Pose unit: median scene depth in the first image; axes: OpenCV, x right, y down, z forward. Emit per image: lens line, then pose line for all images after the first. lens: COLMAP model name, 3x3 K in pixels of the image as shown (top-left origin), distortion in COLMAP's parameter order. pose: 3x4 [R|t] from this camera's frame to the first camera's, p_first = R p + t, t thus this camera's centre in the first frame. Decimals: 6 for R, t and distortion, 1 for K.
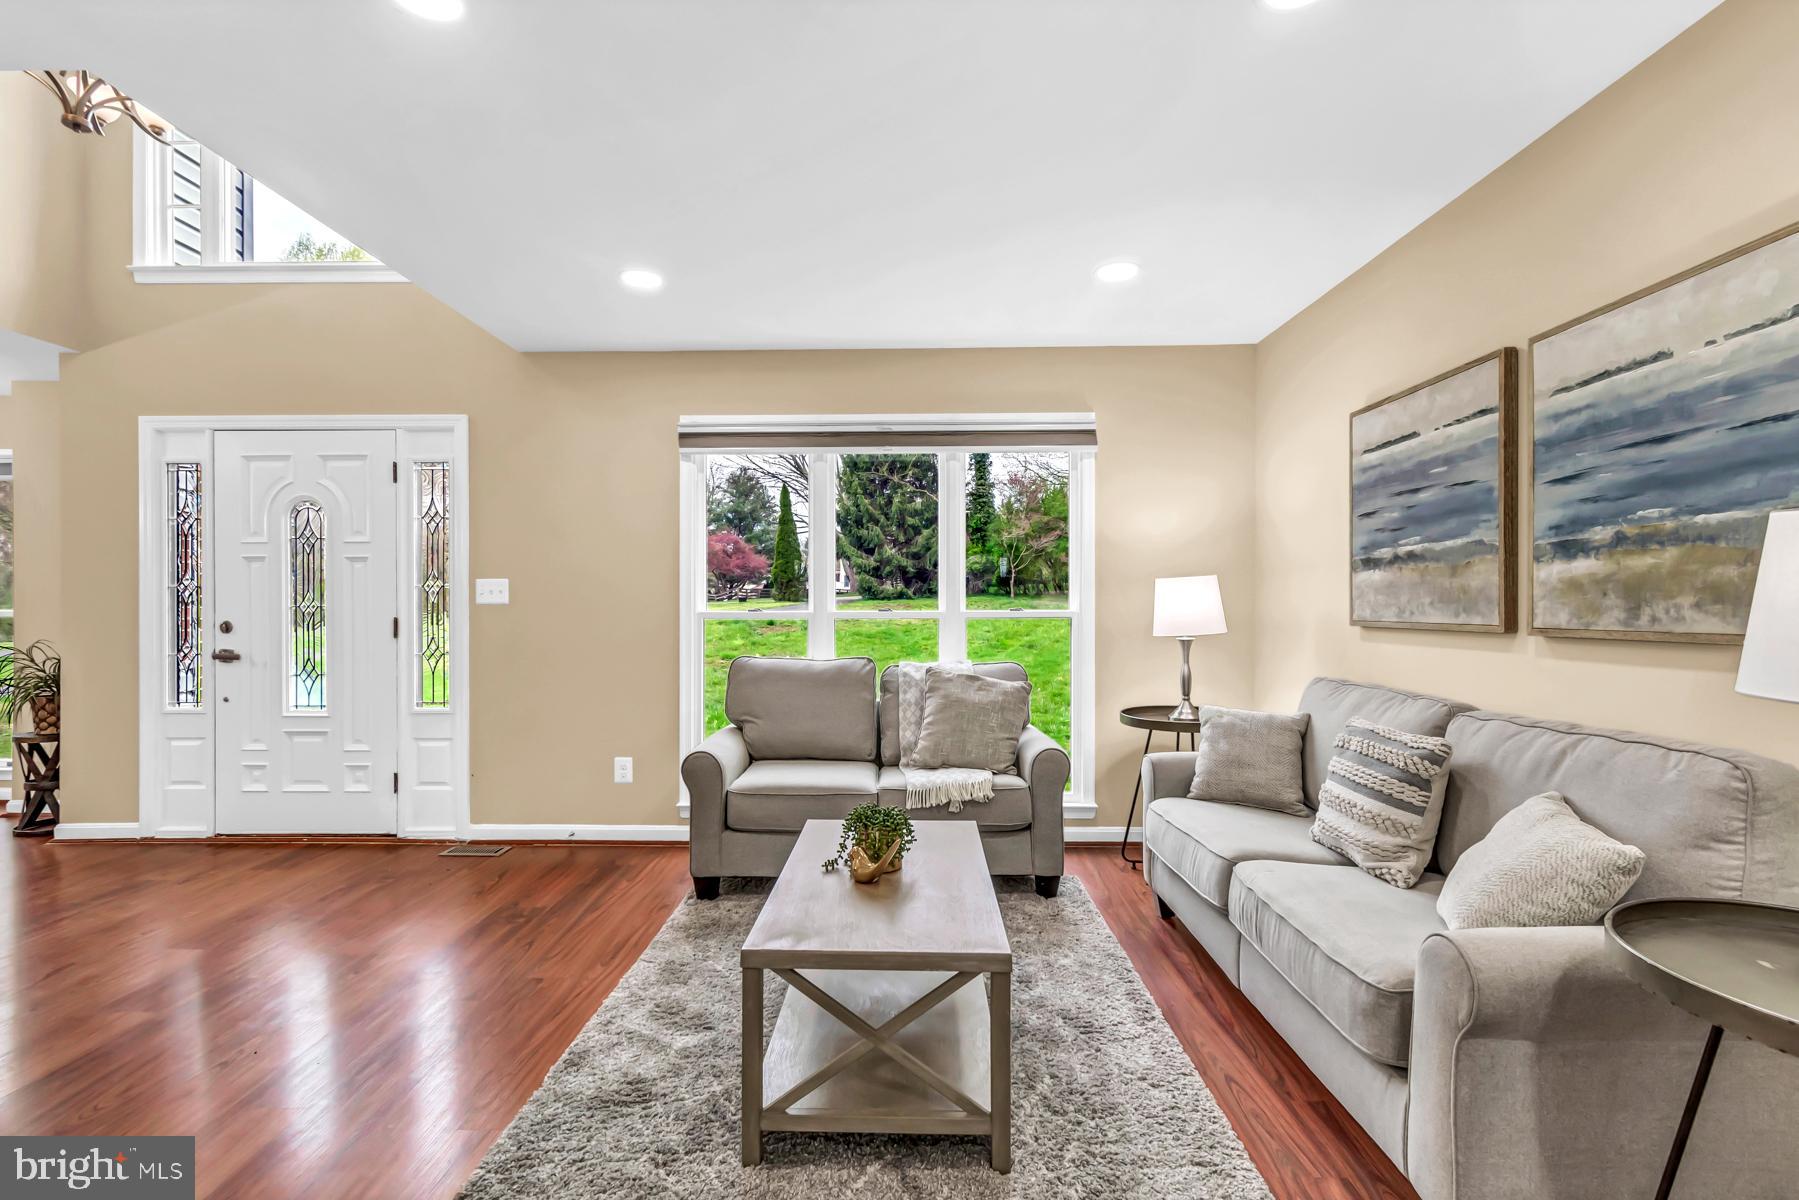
lens RADIAL K [[829.7, 0, 889.4], [0, 829.7, 604.1], [0, 0, 1]] dist [0.001498, -0.000420]
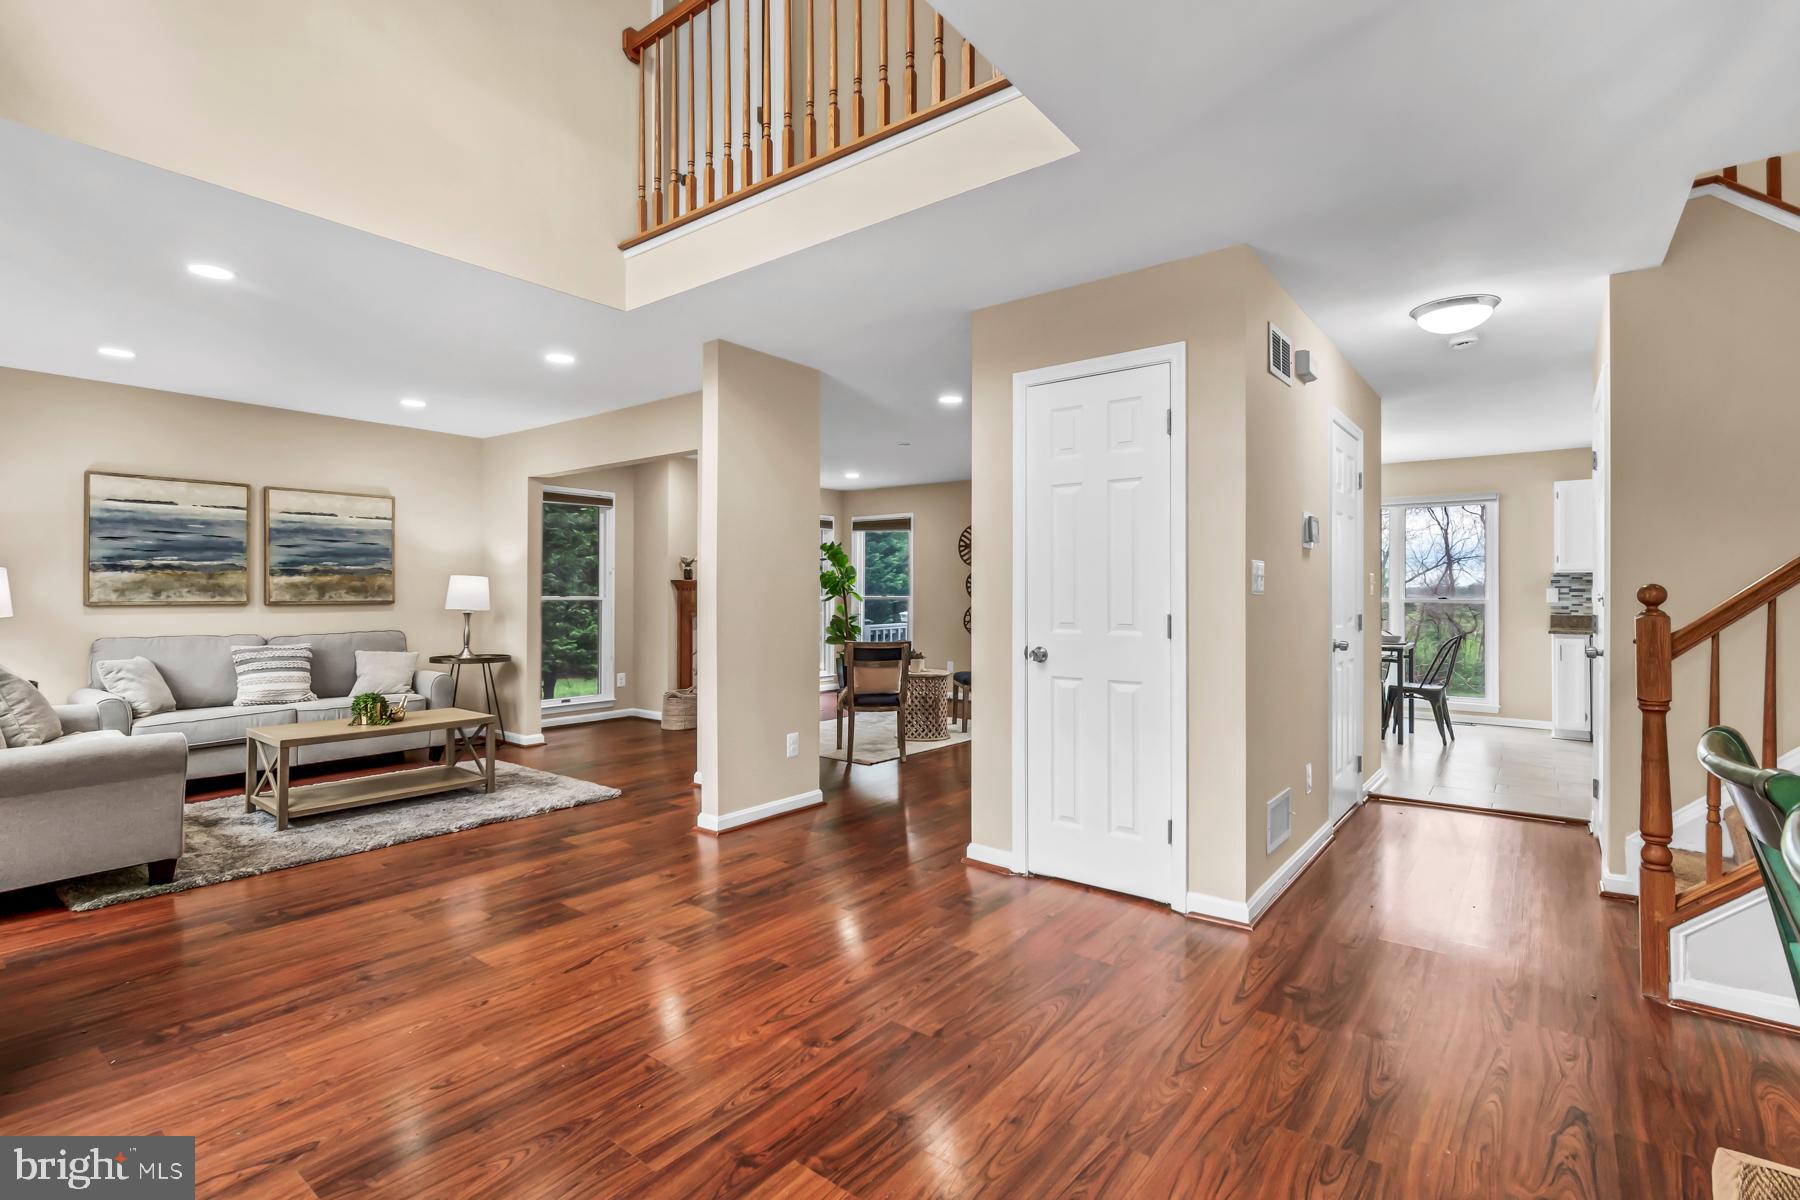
lens RADIAL K [[835.0, 0, 889.8], [0, 835.0, 589.2], [0, 0, 1]] dist [0.000843, 0.000402]
pose [[-0.795838, 0.002711, 0.605503, -1.677933], [-0.001775, 0.999975, -0.006810, 0.003505], [-0.605507, -0.006494, -0.795814, 1.391539]]
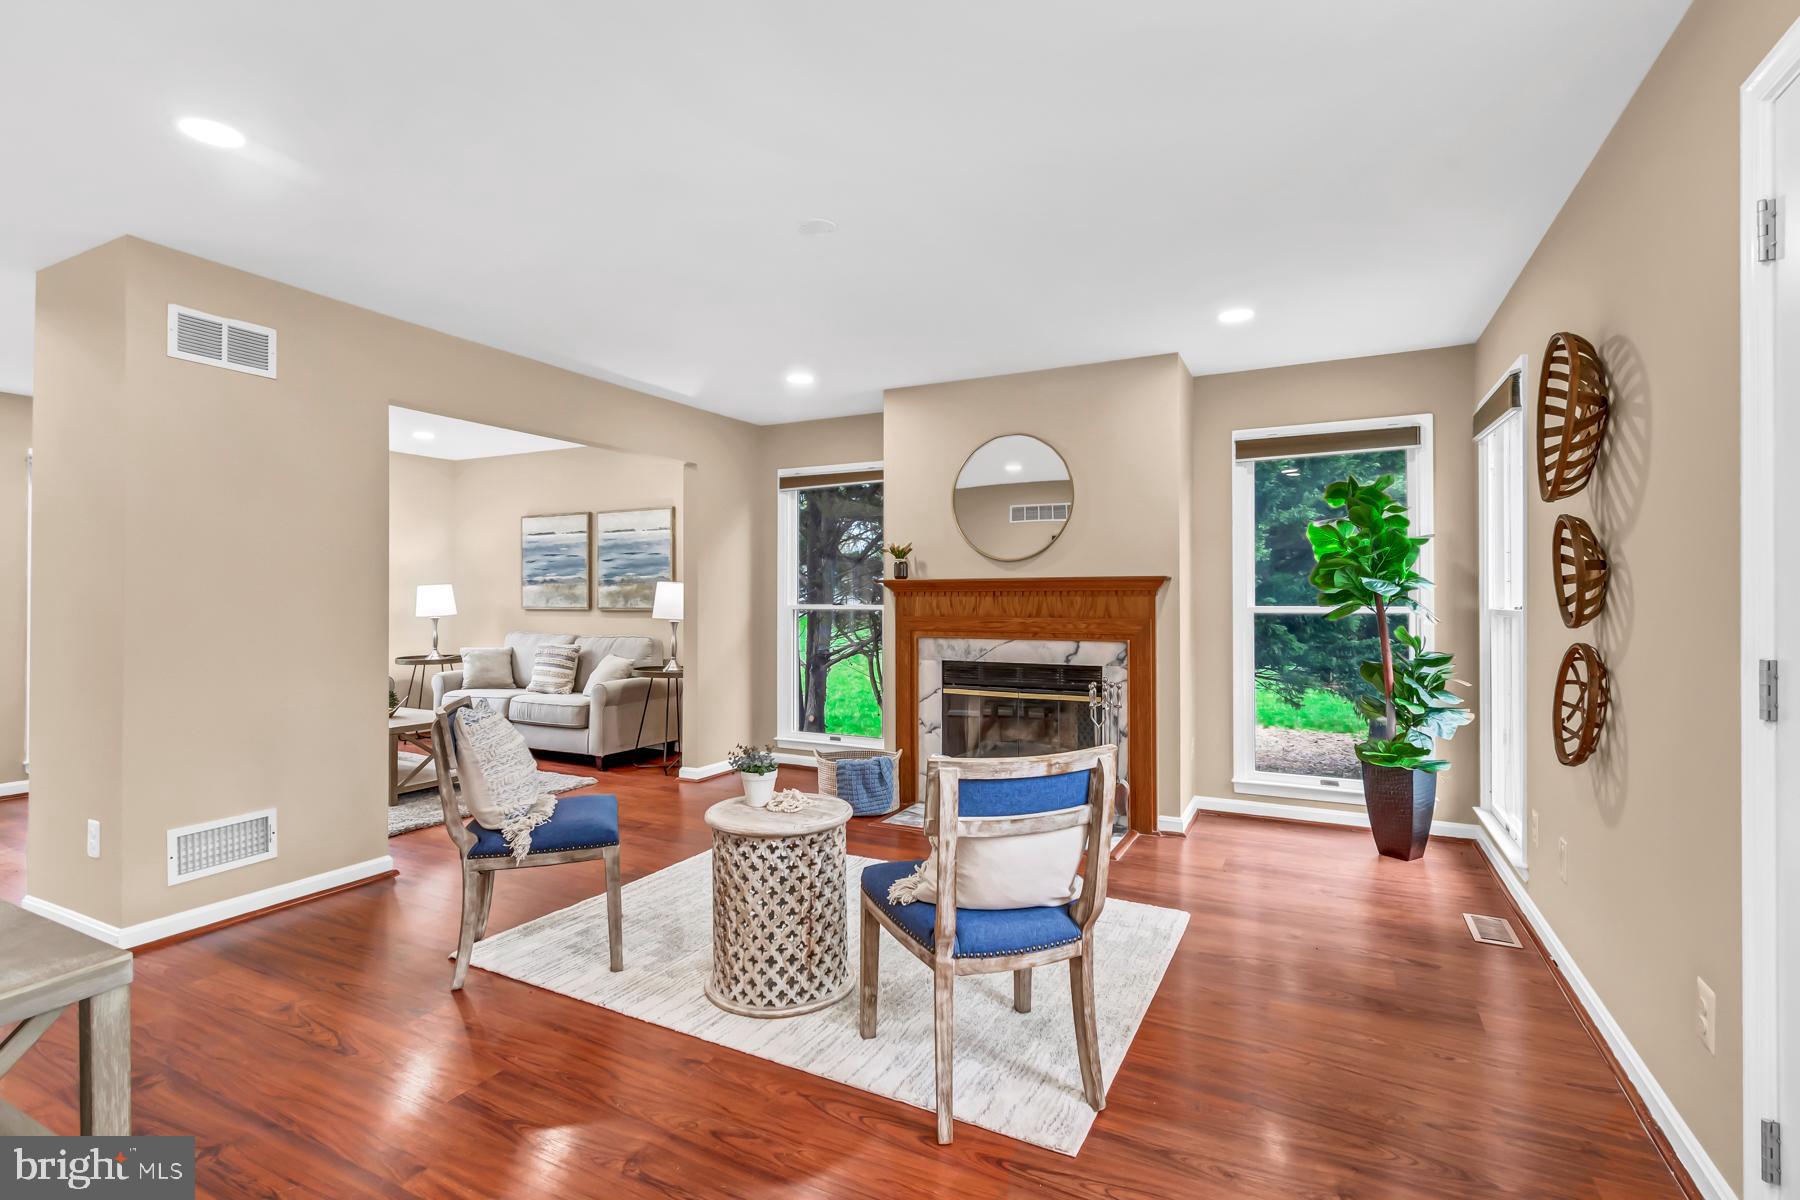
lens RADIAL K [[819.8, 0, 894.5], [0, 819.8, 592.5], [0, 0, 1]] dist [-0.000197, 0.000233]
pose [[0.434760, 0.003067, 0.900541, -1.070860], [0.001317, 0.999991, -0.004041, -0.009768], [-0.900545, 0.002943, 0.434752, -0.942236]]
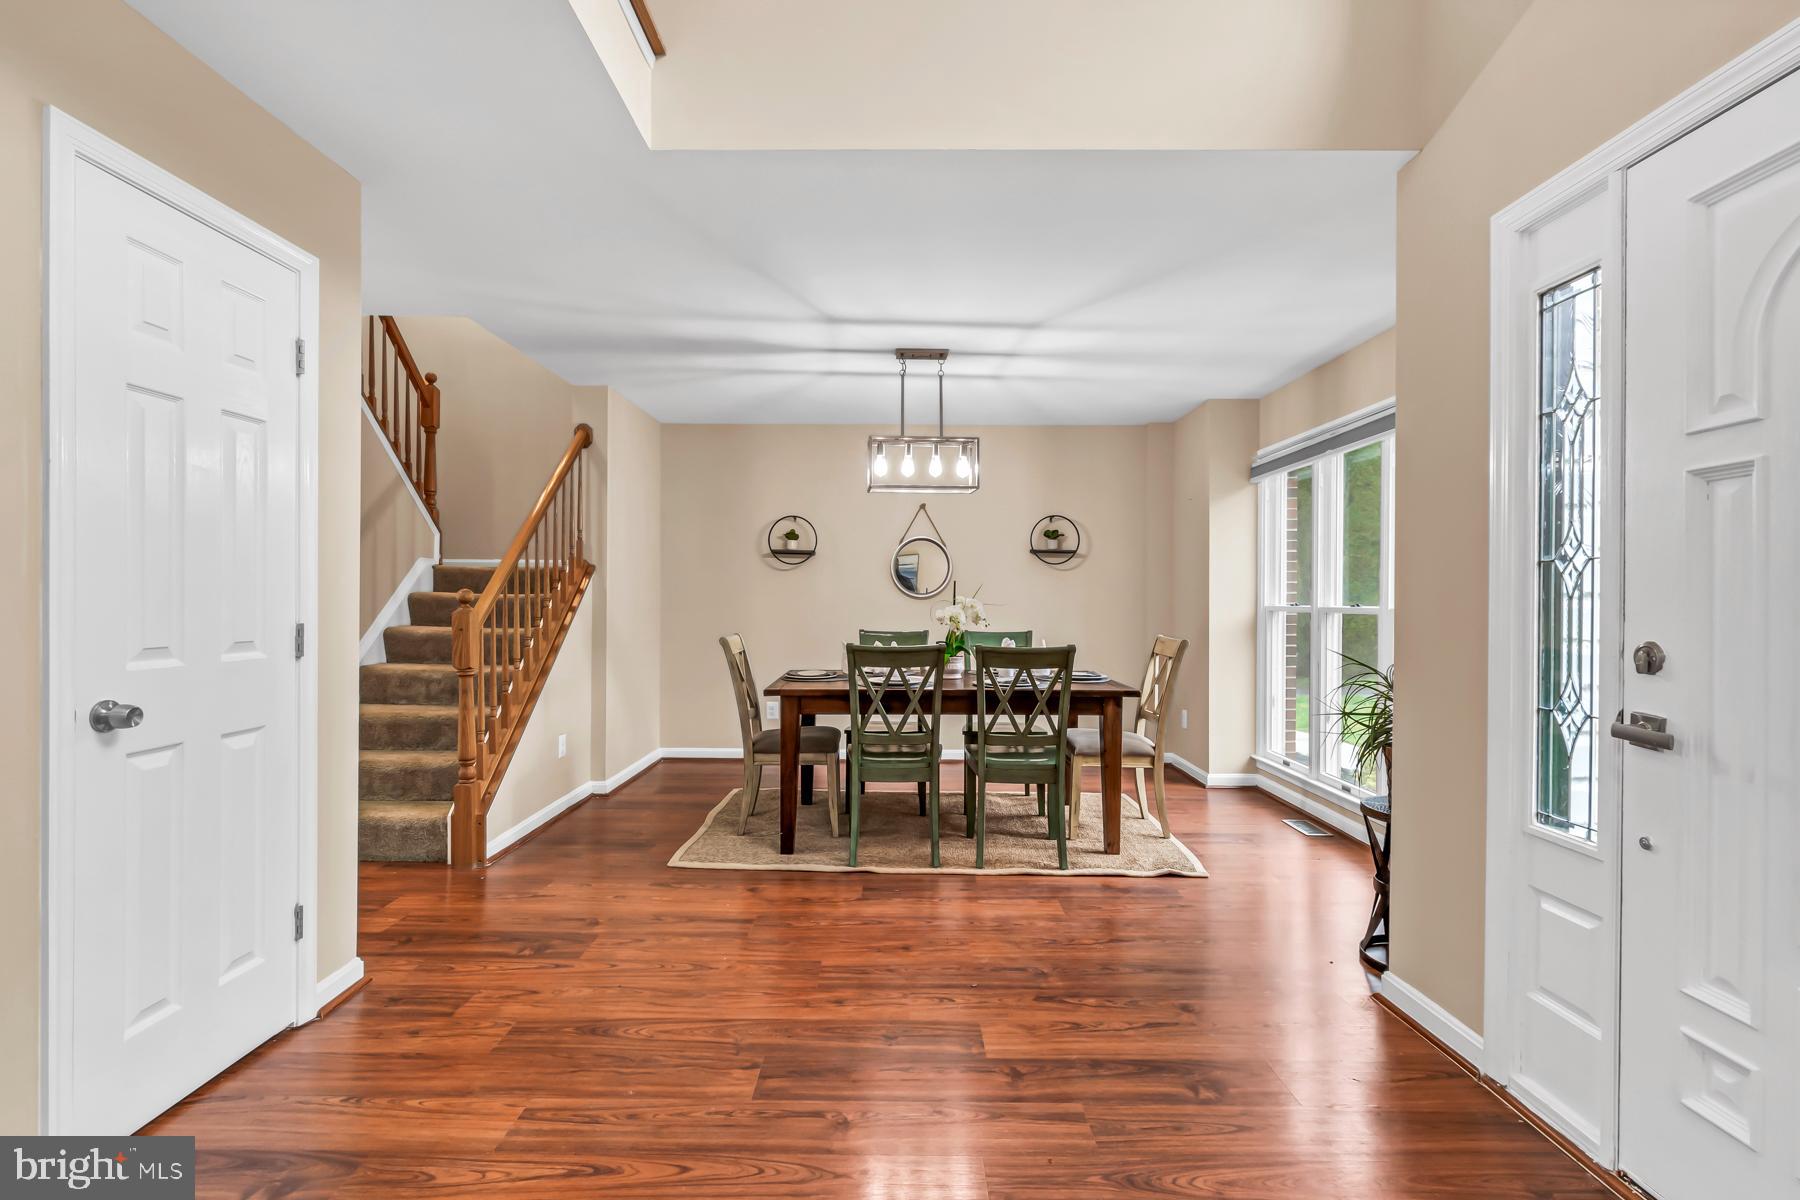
lens RADIAL K [[830.2, 0, 889.9], [0, 830.2, 604.1], [0, 0, 1]] dist [0.001498, -0.000420]
pose [[0.007773, 0.007541, -0.999941, -0.564516], [-0.004733, 0.999961, 0.007505, 0.001158], [0.999959, 0.004675, 0.007808, 0.878590]]
